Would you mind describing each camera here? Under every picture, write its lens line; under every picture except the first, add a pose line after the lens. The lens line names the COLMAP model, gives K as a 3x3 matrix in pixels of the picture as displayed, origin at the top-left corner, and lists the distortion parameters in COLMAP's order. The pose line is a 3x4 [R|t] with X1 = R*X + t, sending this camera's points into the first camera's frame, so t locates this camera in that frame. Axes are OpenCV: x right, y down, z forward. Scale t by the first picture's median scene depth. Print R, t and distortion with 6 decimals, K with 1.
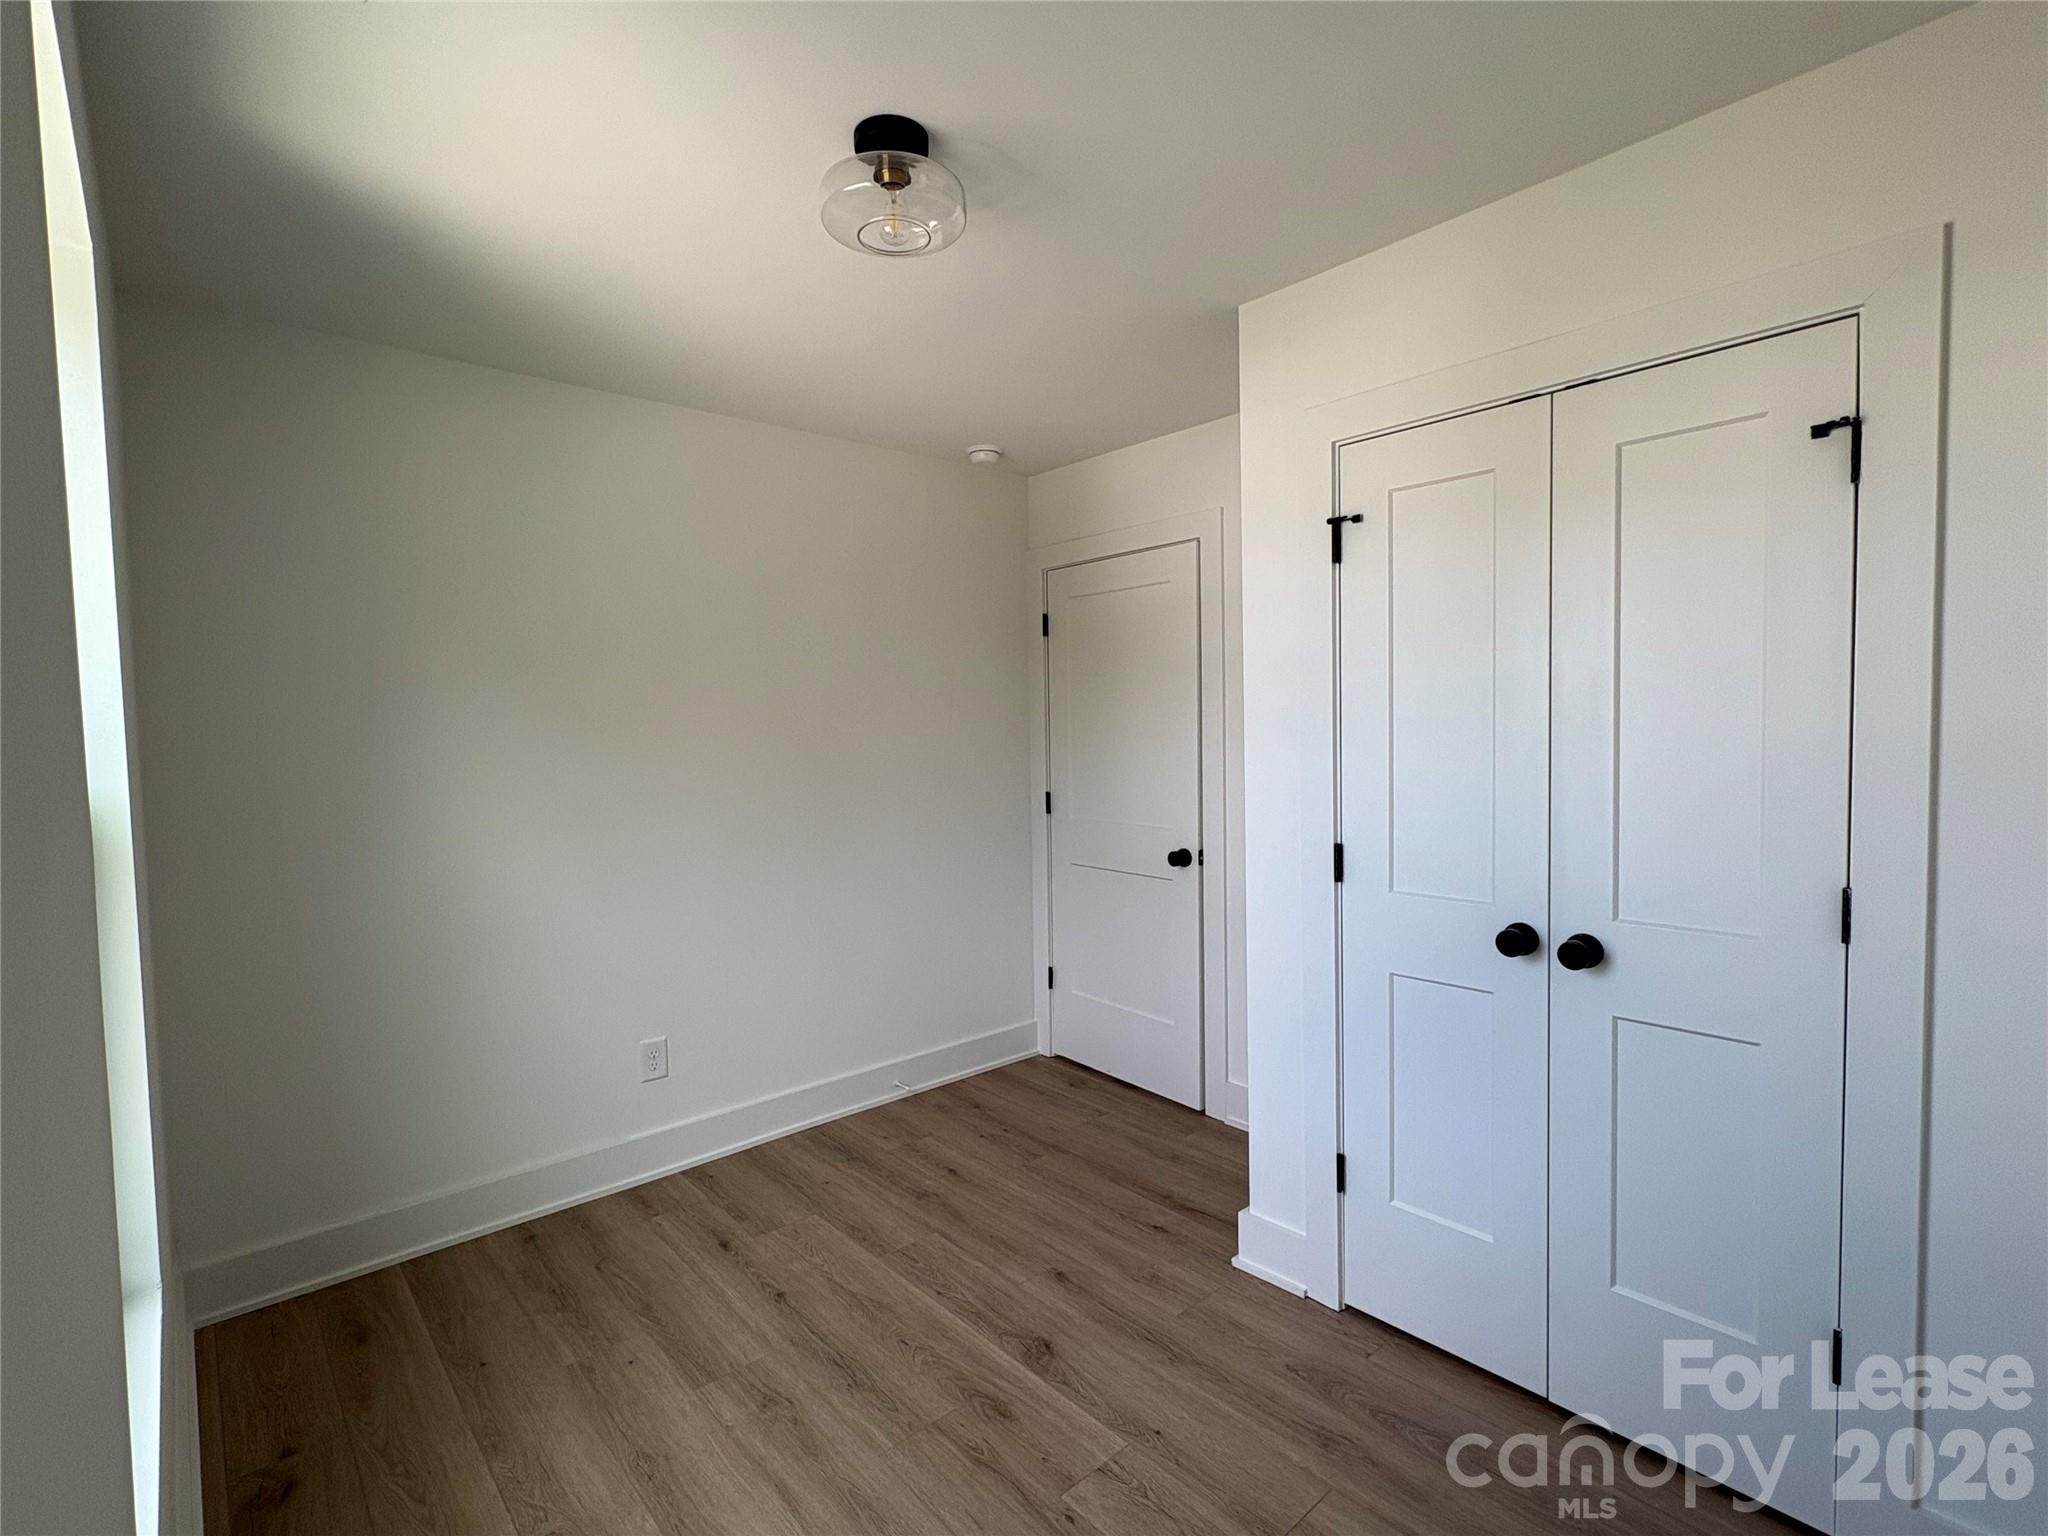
lens RADIAL K [[953.5, 0, 1020.4], [0, 953.5, 767.2], [0, 0, 1]] dist [0.001872, 0.000214]
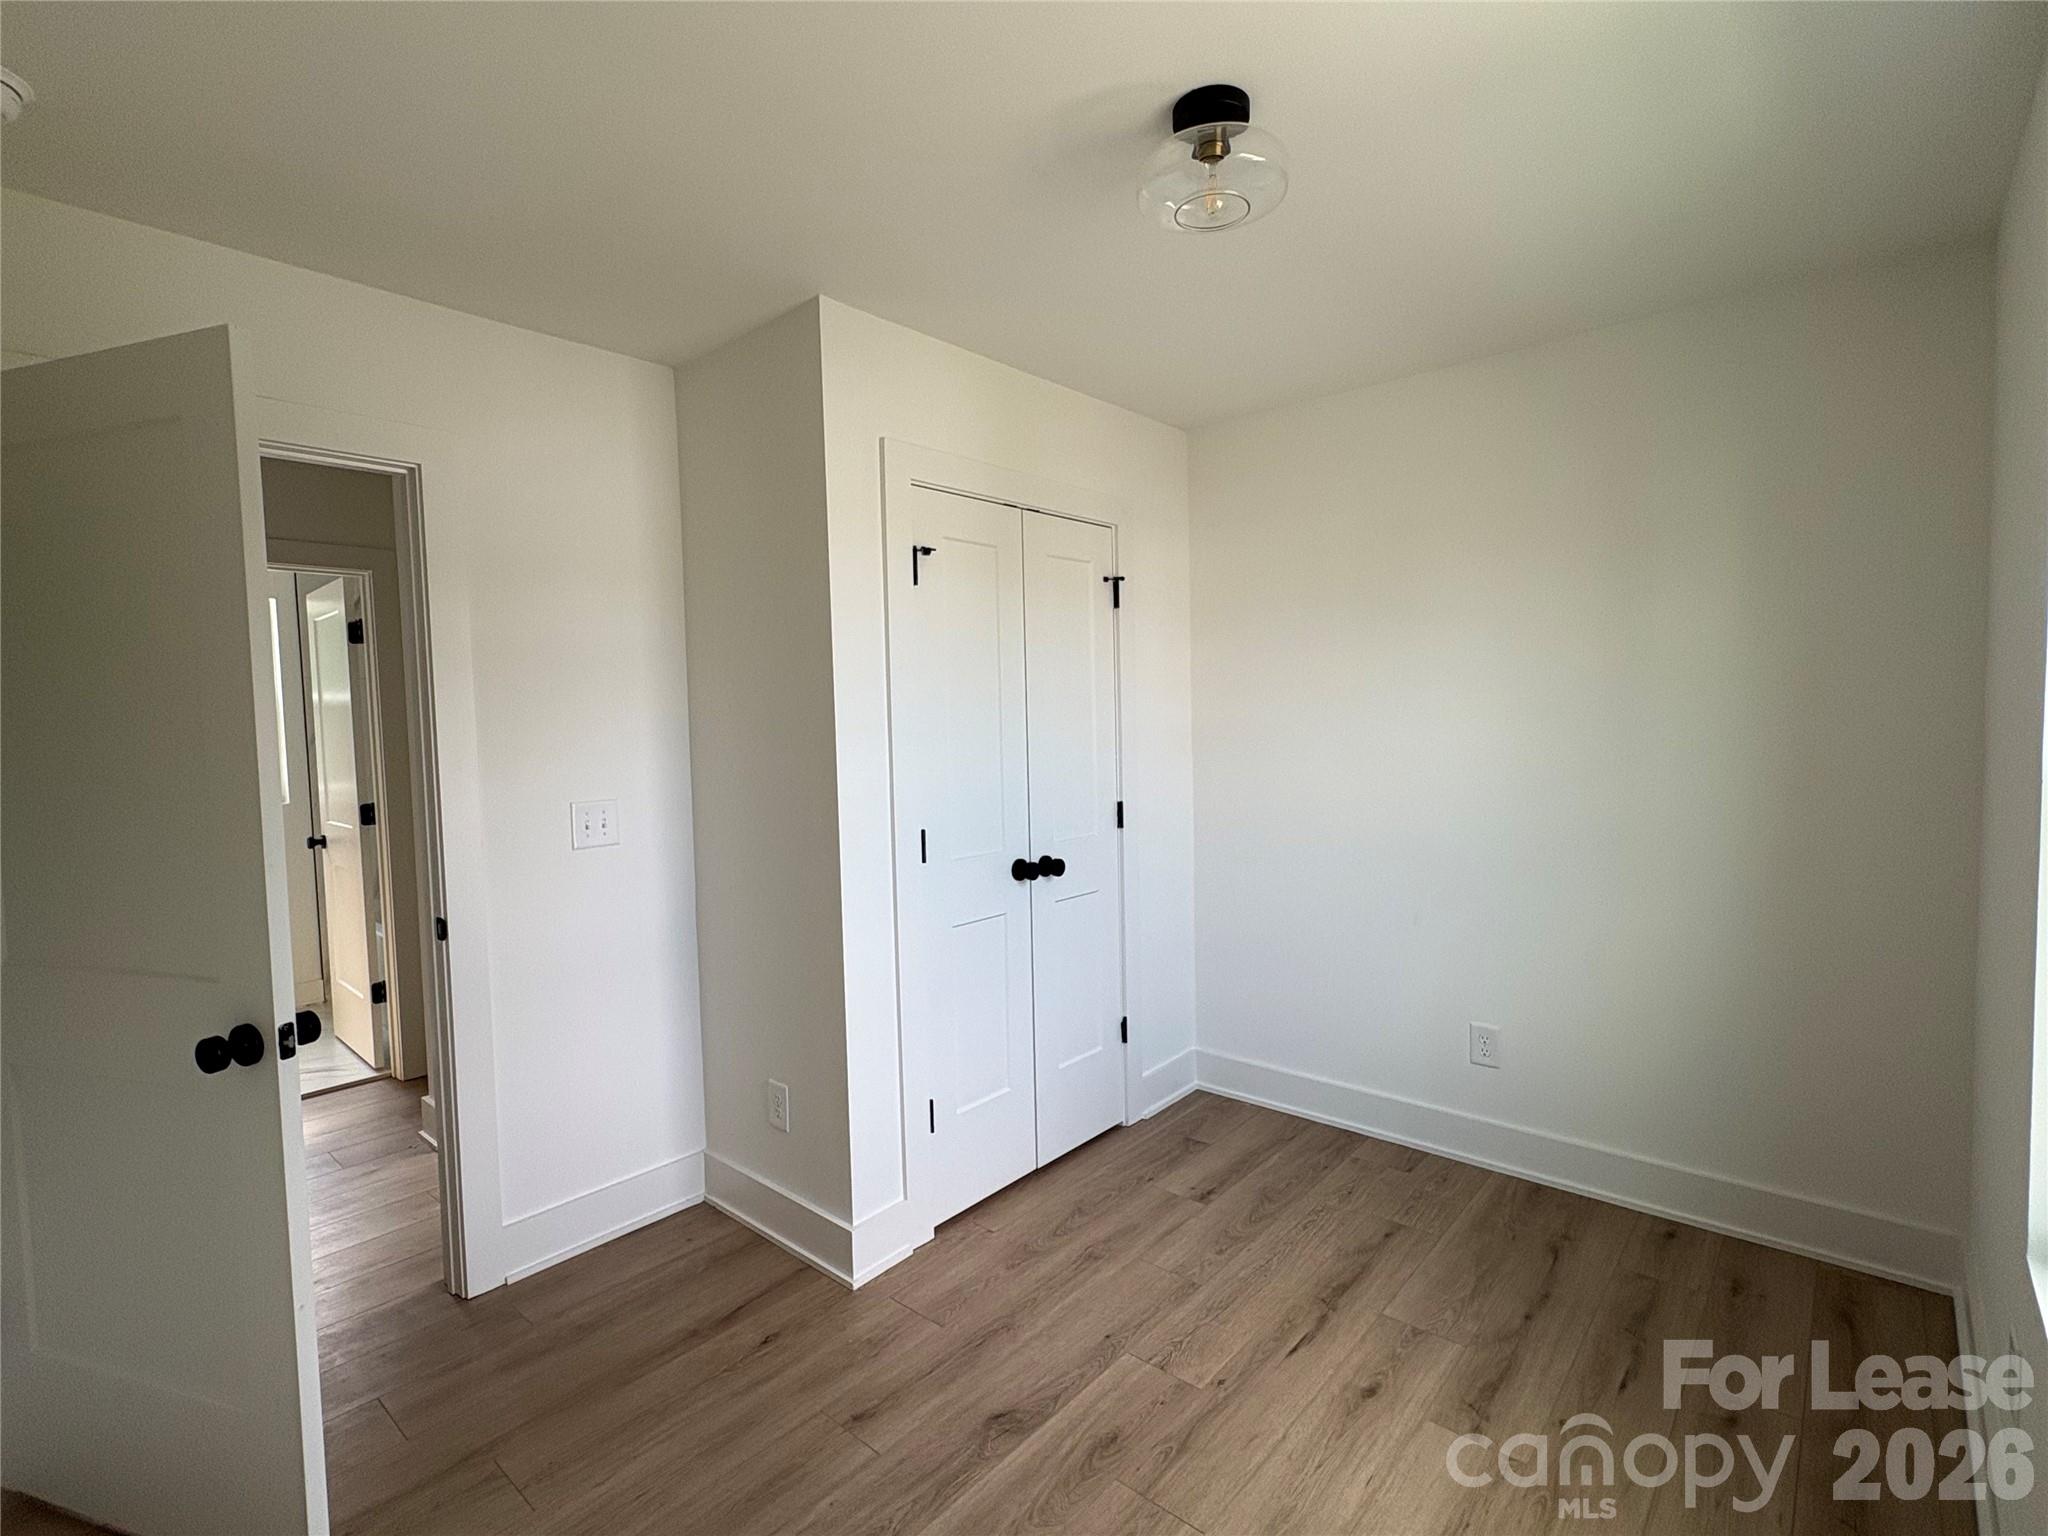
lens RADIAL K [[953.5, 0, 1020.4], [0, 953.5, 770.3], [0, 0, 1]] dist [0.001872, 0.000214]
pose [[-0.115615, -0.031331, 0.992800, -0.895891], [0.068453, 0.996875, 0.039432, -0.032163], [-0.990933, 0.072519, -0.113109, 1.103467]]
